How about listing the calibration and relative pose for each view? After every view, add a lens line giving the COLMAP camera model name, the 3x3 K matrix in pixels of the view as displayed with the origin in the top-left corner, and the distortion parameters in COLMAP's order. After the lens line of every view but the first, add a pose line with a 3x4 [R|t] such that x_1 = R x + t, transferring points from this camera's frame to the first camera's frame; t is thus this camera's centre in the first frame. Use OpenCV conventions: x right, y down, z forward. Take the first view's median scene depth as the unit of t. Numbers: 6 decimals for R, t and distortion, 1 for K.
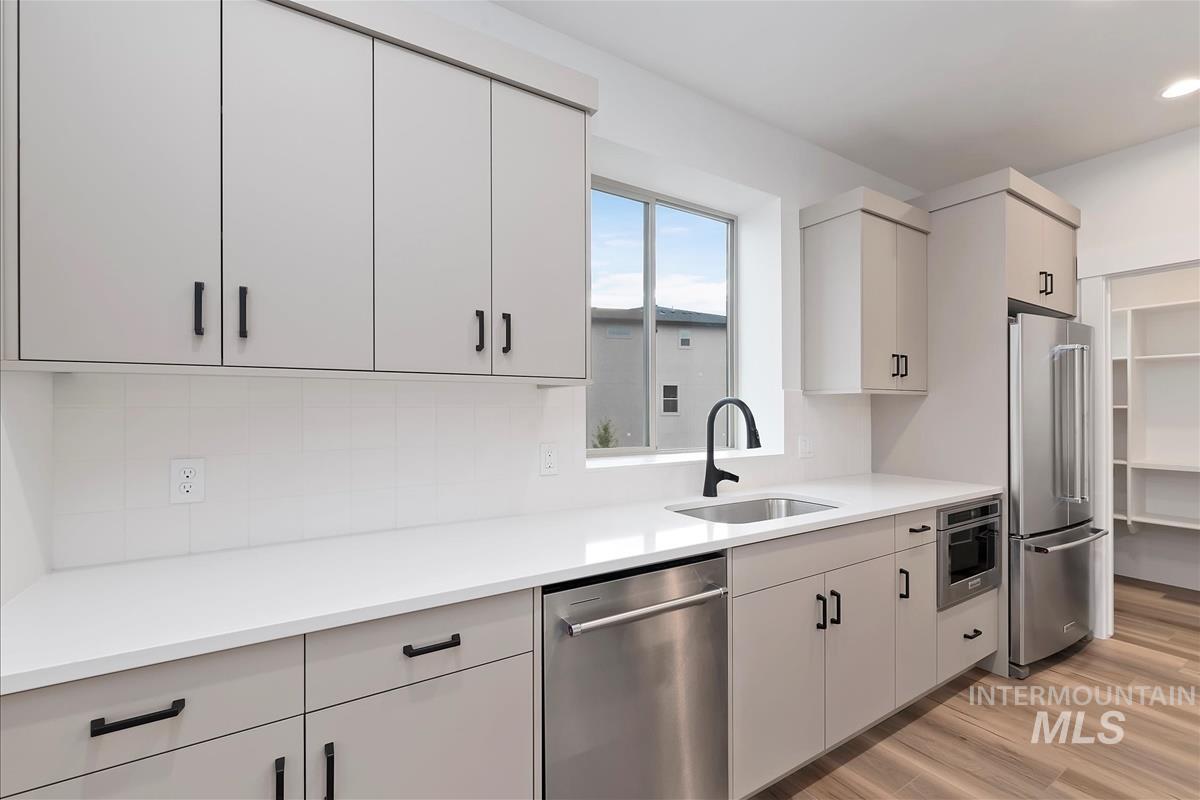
lens RADIAL K [[519.5, 0, 599.4], [0, 519.5, 412.7], [0, 0, 1]] dist [-0.000632, -0.000393]
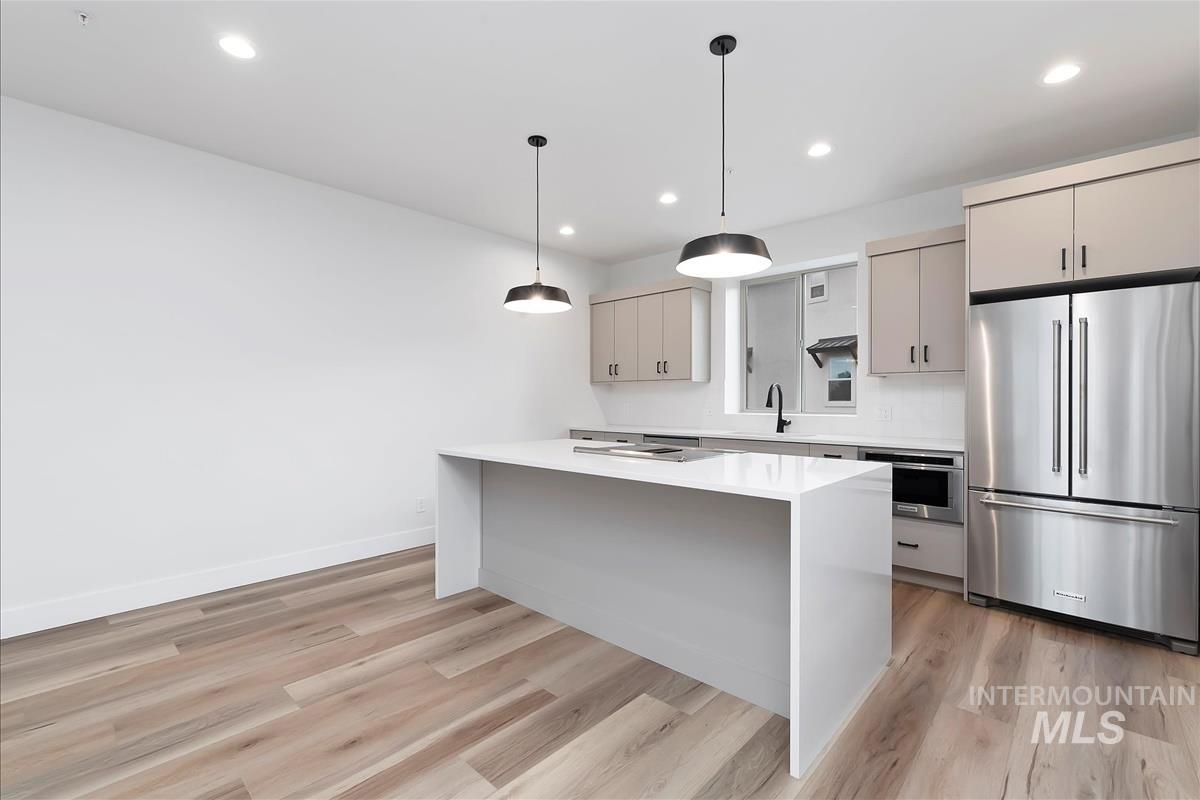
lens RADIAL K [[520.5, 0, 592.7], [0, 520.5, 400.9], [0, 0, 1]] dist [0.000186, -0.000092]
pose [[0.251644, 0.002234, -0.967817, 1.981975], [-0.003755, 0.999992, 0.001332, 0.040942], [0.967813, 0.003299, 0.251650, -0.202620]]
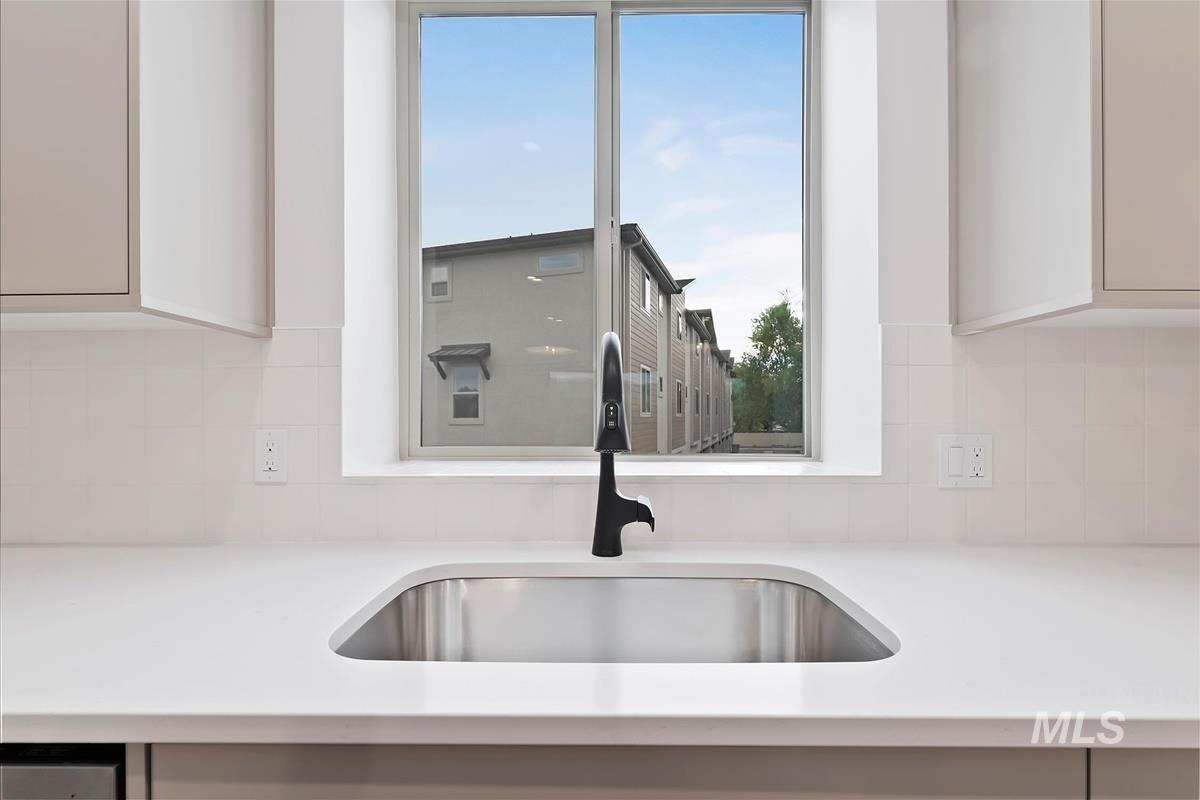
lens RADIAL K [[519.5, 0, 599.4], [0, 519.5, 412.7], [0, 0, 1]] dist [-0.000632, -0.000393]
pose [[0.841245, -0.005911, -0.540621, 0.462370], [0.000250, 0.999944, -0.010544, 0.039928], [0.540654, 0.008735, 0.841200, 0.607797]]
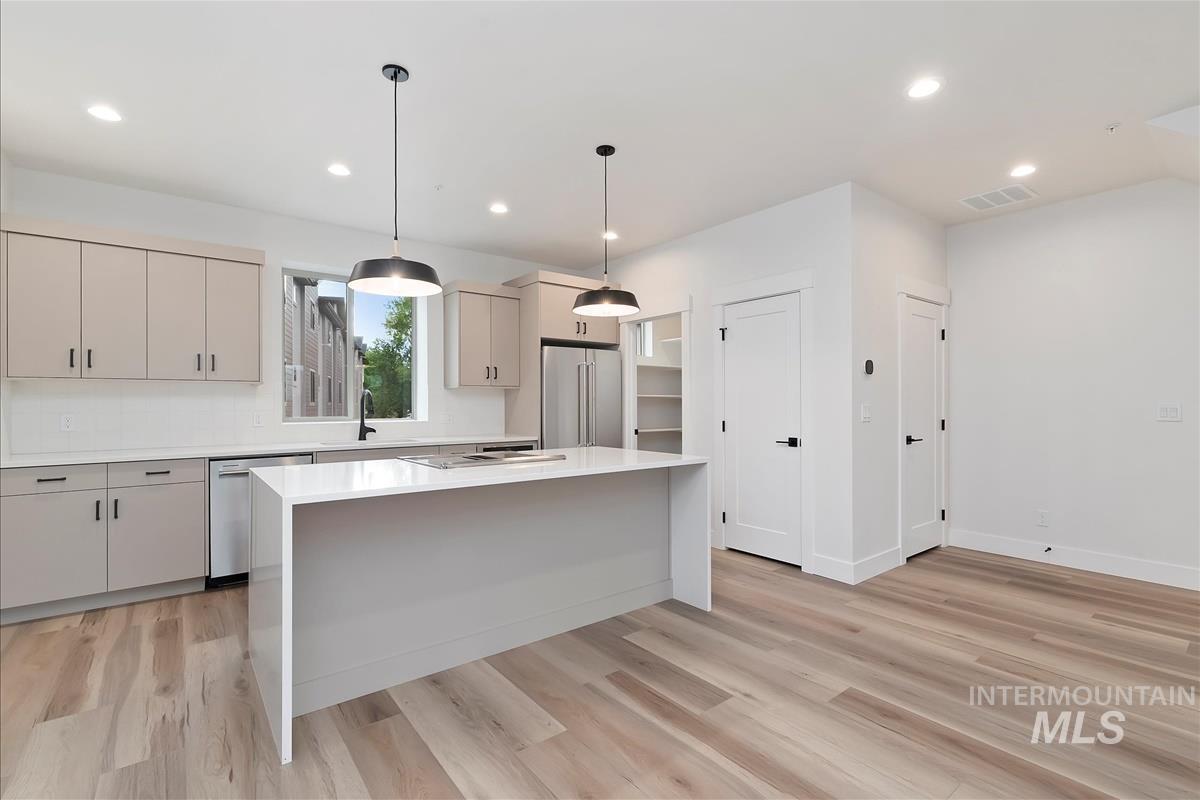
lens RADIAL K [[534.6, 0, 603.9], [0, 534.6, 405.7], [0, 0, 1]] dist [-0.001959, -0.000418]
pose [[0.994587, -0.002003, 0.103884, 0.916544], [0.002064, 0.999998, -0.000485, 0.034964], [-0.103882, 0.000697, 0.994589, -1.110393]]
